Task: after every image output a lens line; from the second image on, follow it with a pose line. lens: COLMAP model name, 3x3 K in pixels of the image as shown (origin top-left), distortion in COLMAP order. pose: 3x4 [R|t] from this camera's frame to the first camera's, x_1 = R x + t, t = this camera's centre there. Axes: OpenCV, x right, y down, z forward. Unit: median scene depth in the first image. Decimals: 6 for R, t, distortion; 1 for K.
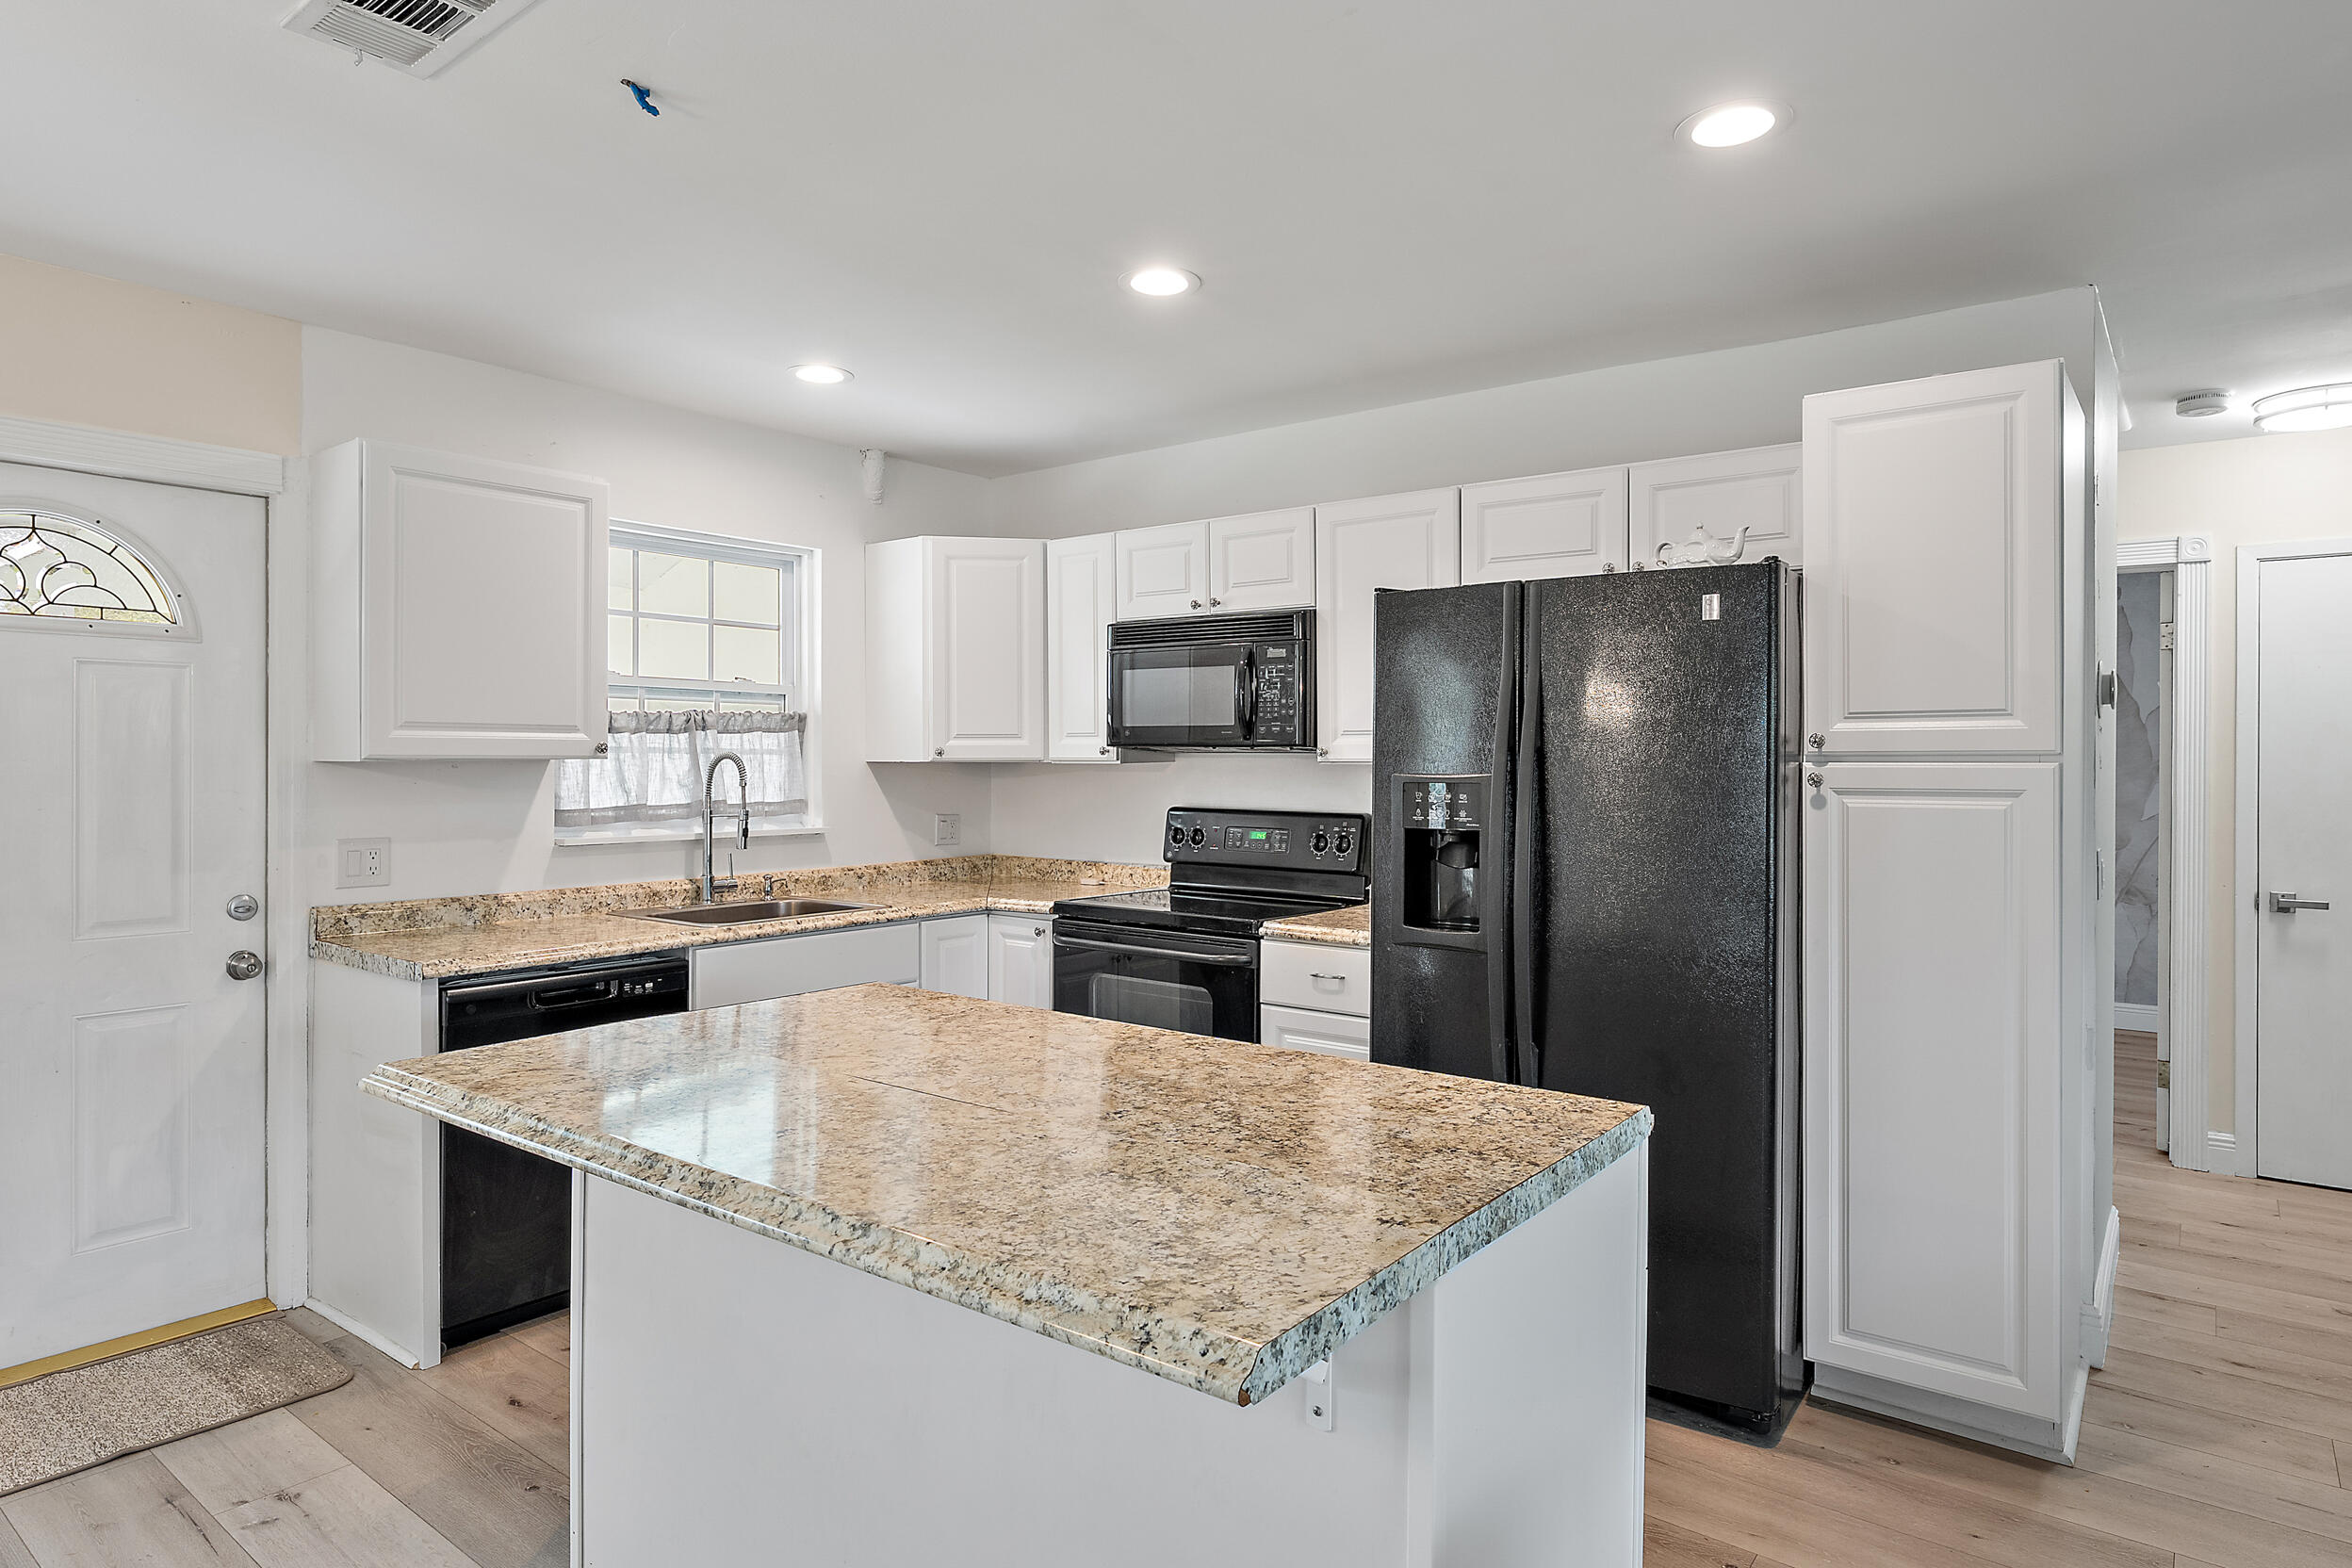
lens RADIAL K [[1312.2, 0, 1175.0], [0, 1312.2, 763.3], [0, 0, 1]] dist [0.001723, 0.000741]
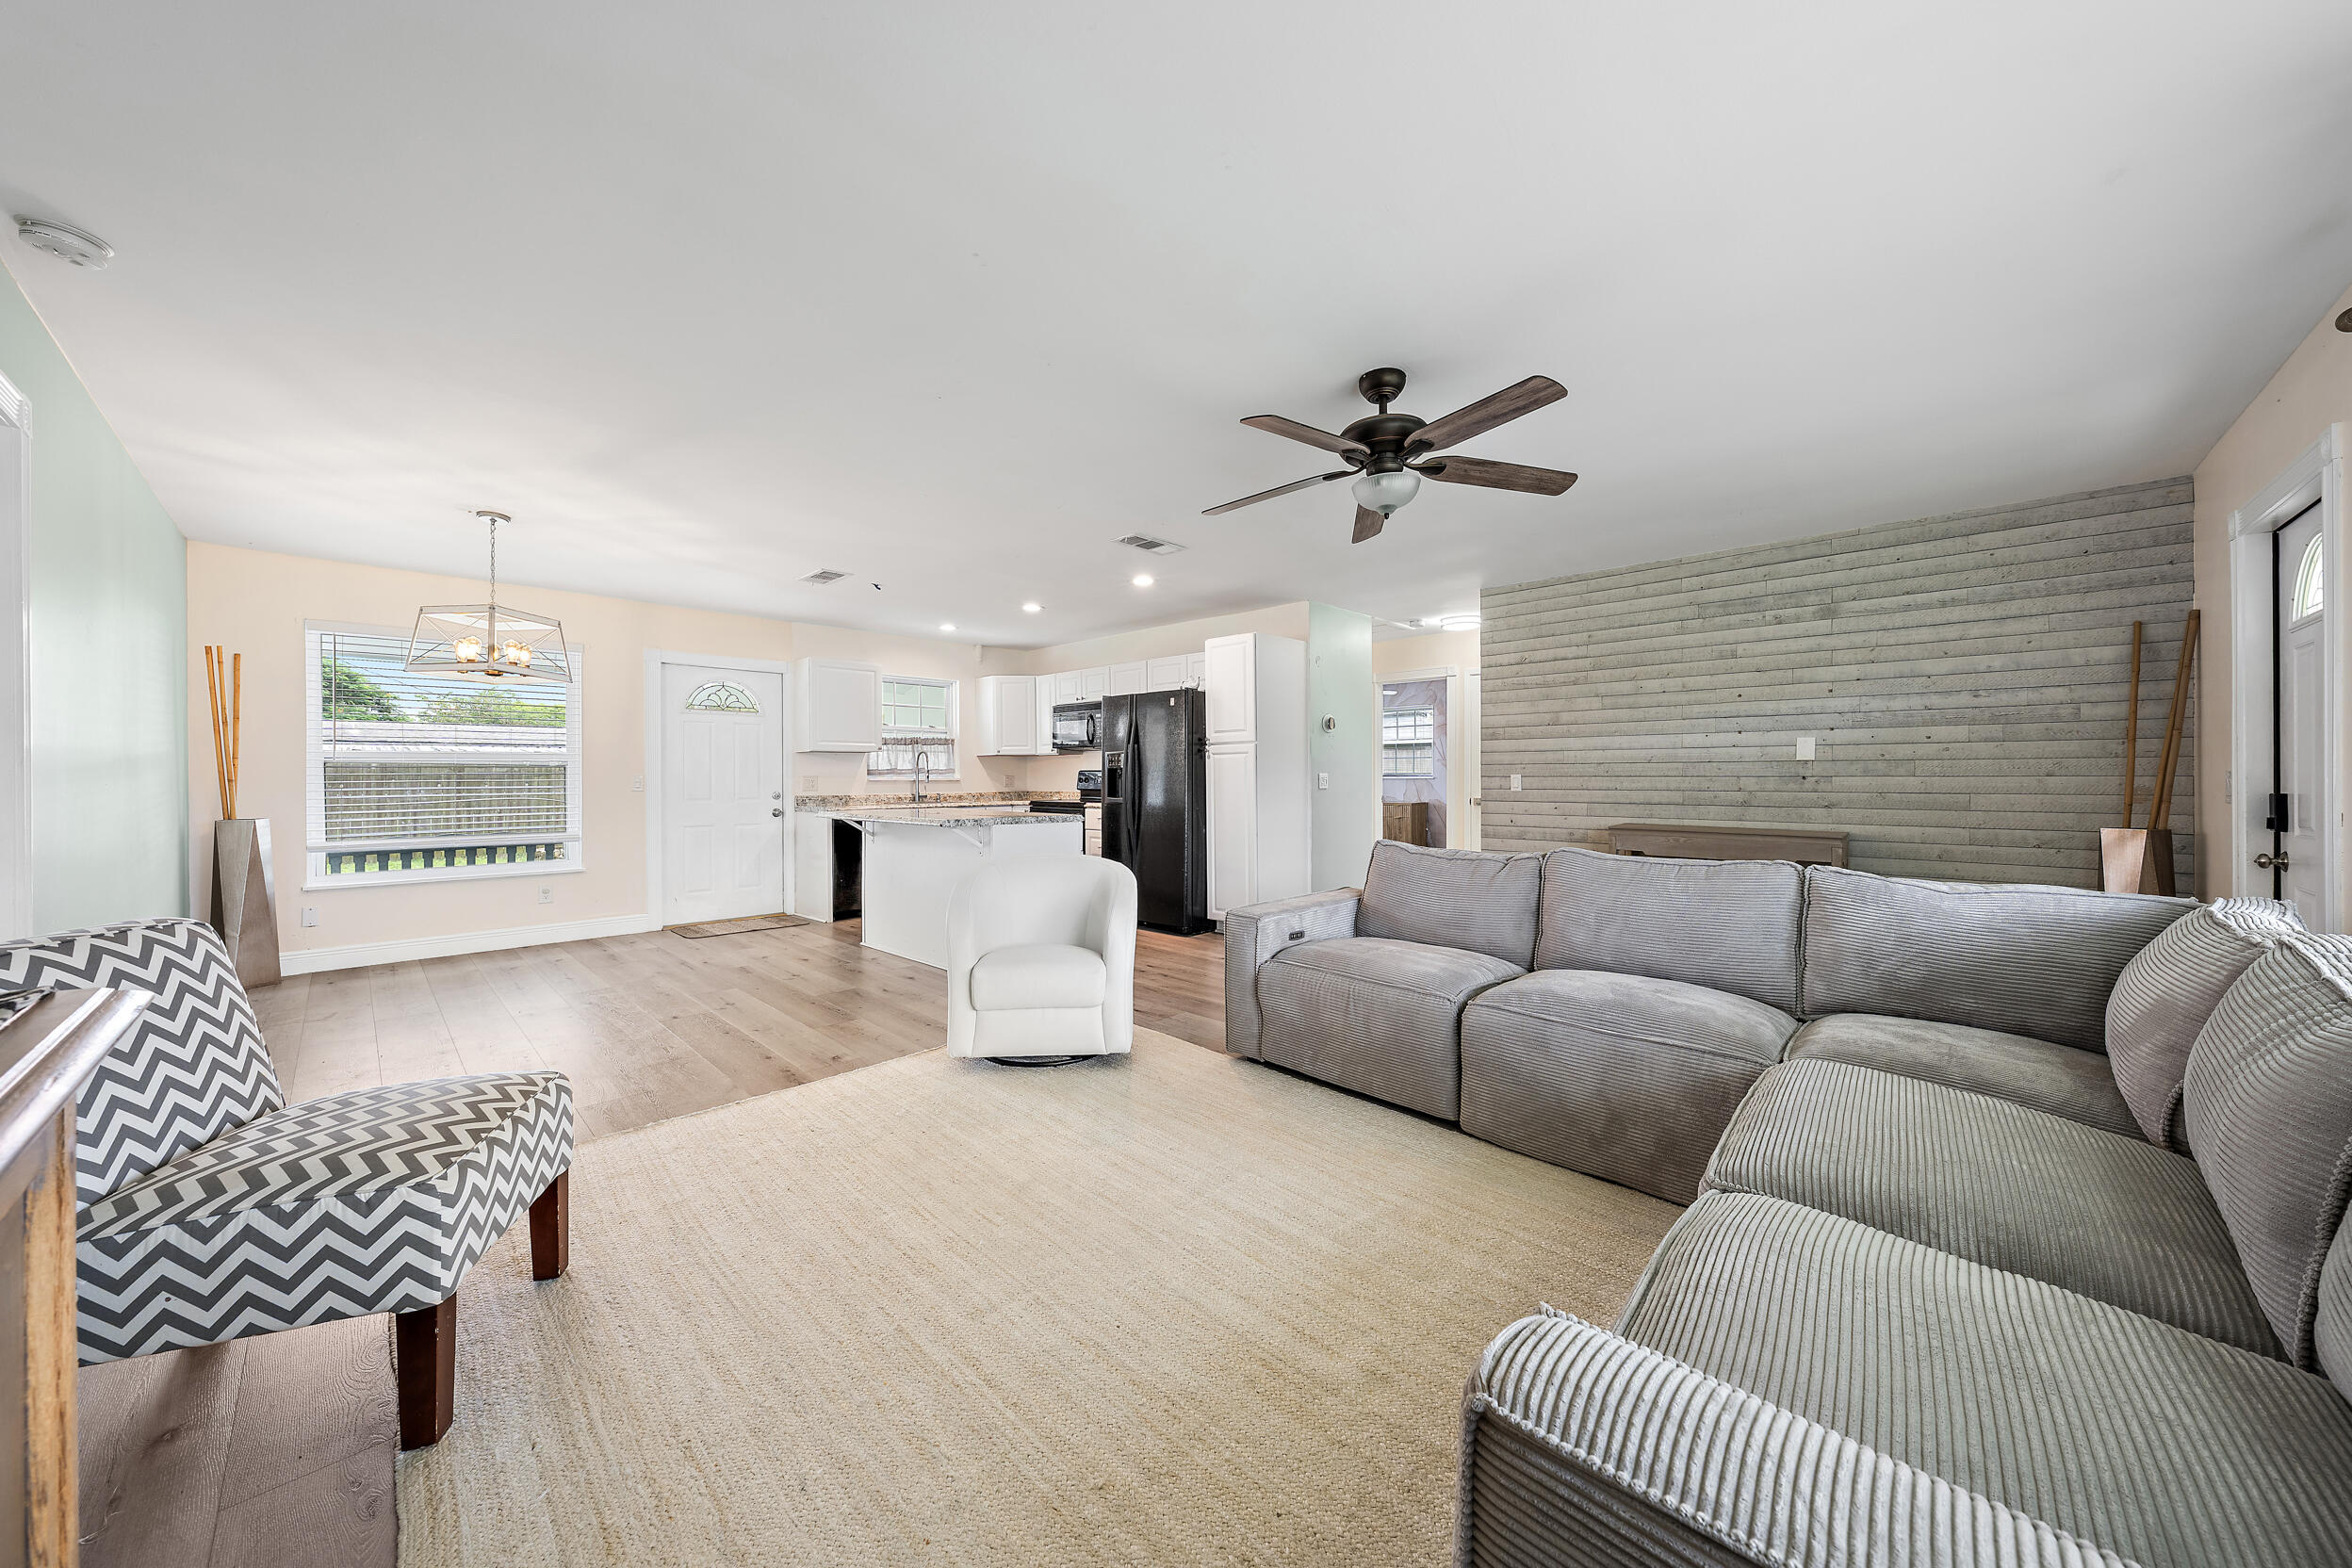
lens RADIAL K [[802.3, 0, 1176.0], [0, 802.3, 784.0], [0, 0, 1]] dist [-0.000255, -0.000025]
pose [[0.993392, -0.002906, -0.114732, 0.432425], [0.003441, 0.999984, 0.004463, 0.059523], [0.114717, -0.004828, 0.993386, -0.736936]]
